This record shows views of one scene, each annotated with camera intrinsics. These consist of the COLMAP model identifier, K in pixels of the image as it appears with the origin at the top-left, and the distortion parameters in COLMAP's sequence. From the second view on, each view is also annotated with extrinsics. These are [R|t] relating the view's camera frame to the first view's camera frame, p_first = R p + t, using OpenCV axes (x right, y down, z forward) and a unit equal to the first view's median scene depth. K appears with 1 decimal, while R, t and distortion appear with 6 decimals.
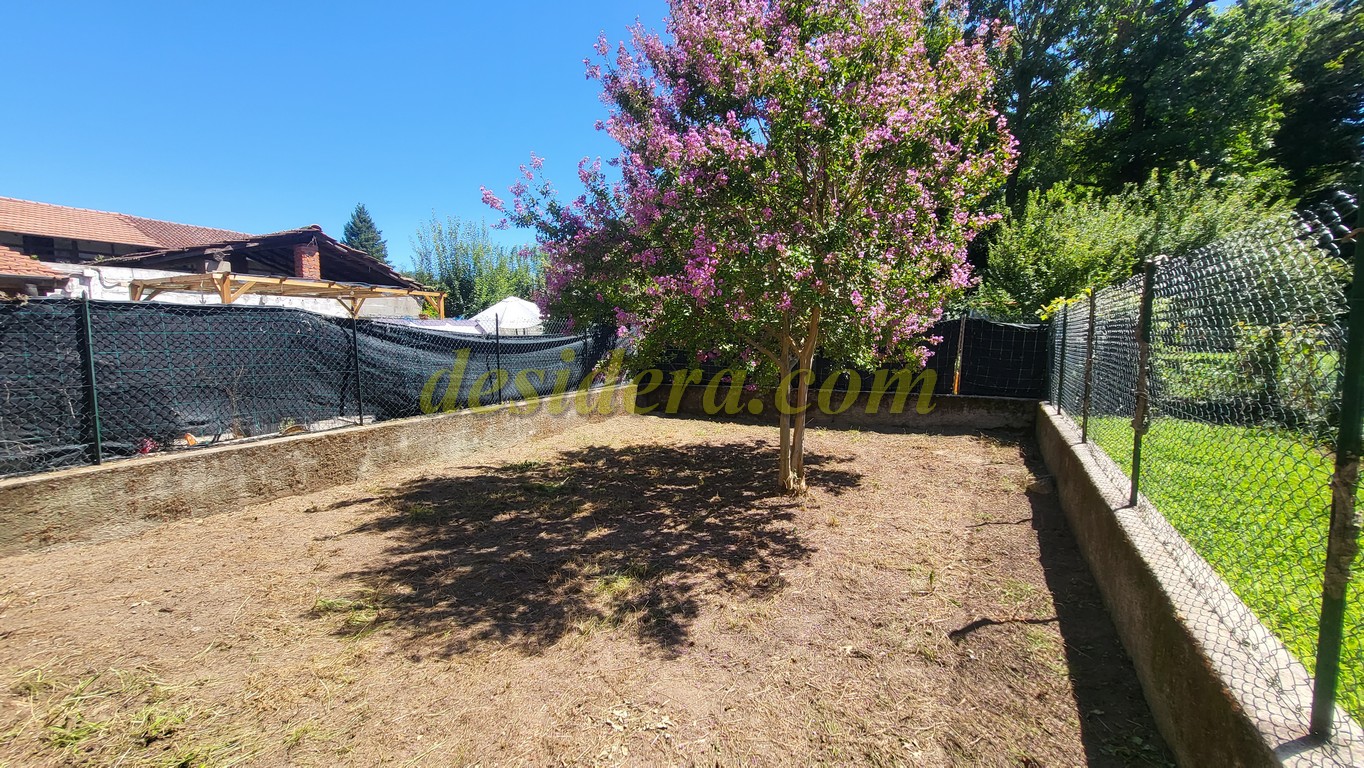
lens RADIAL K [[533.1, 0, 689.1], [0, 533.1, 392.4], [0, 0, 1]] dist [0.001500, -0.000033]
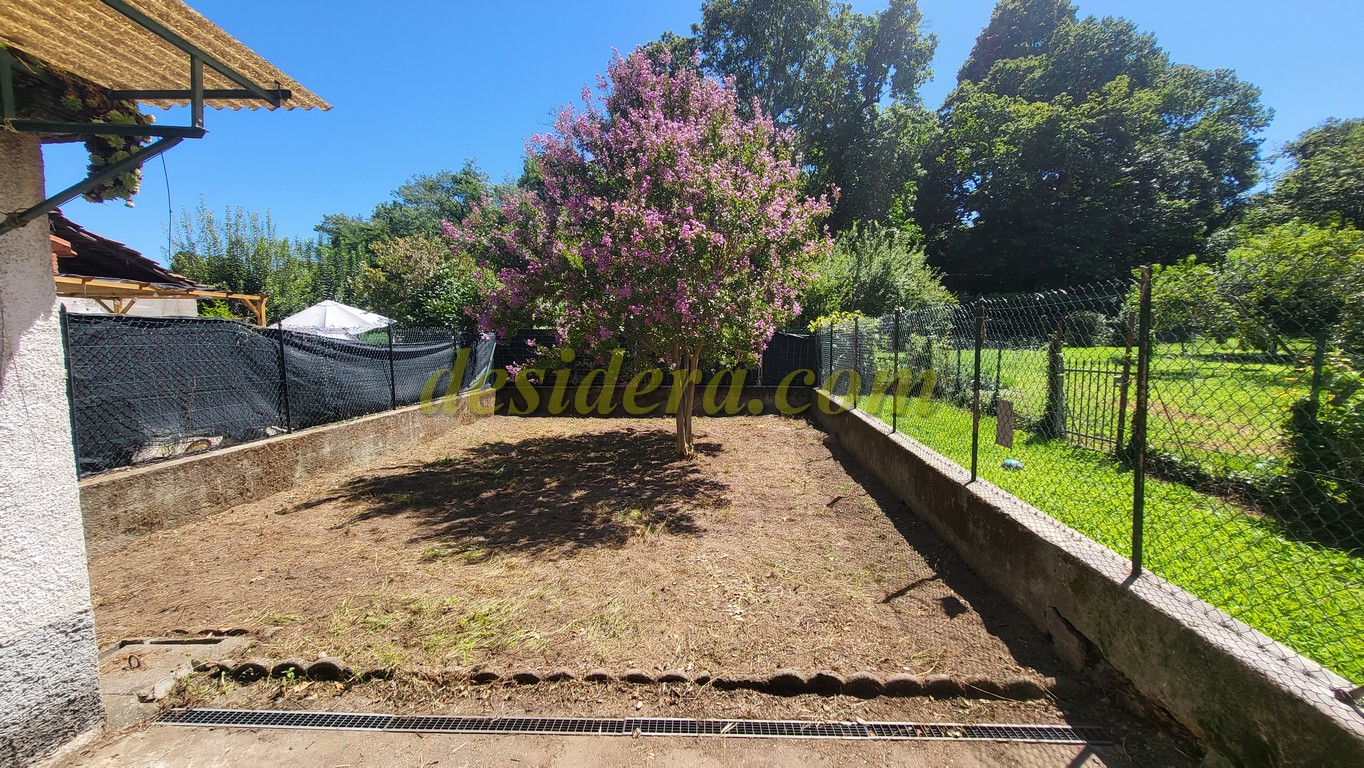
lens RADIAL K [[533.1, 0, 685.8], [0, 533.1, 389.4], [0, 0, 1]] dist [0.001500, -0.000033]
pose [[0.911626, -0.037839, 0.409276, -0.430969], [0.042780, 0.999080, -0.002920, 0.016103], [-0.408789, 0.020171, 0.912406, -0.313733]]
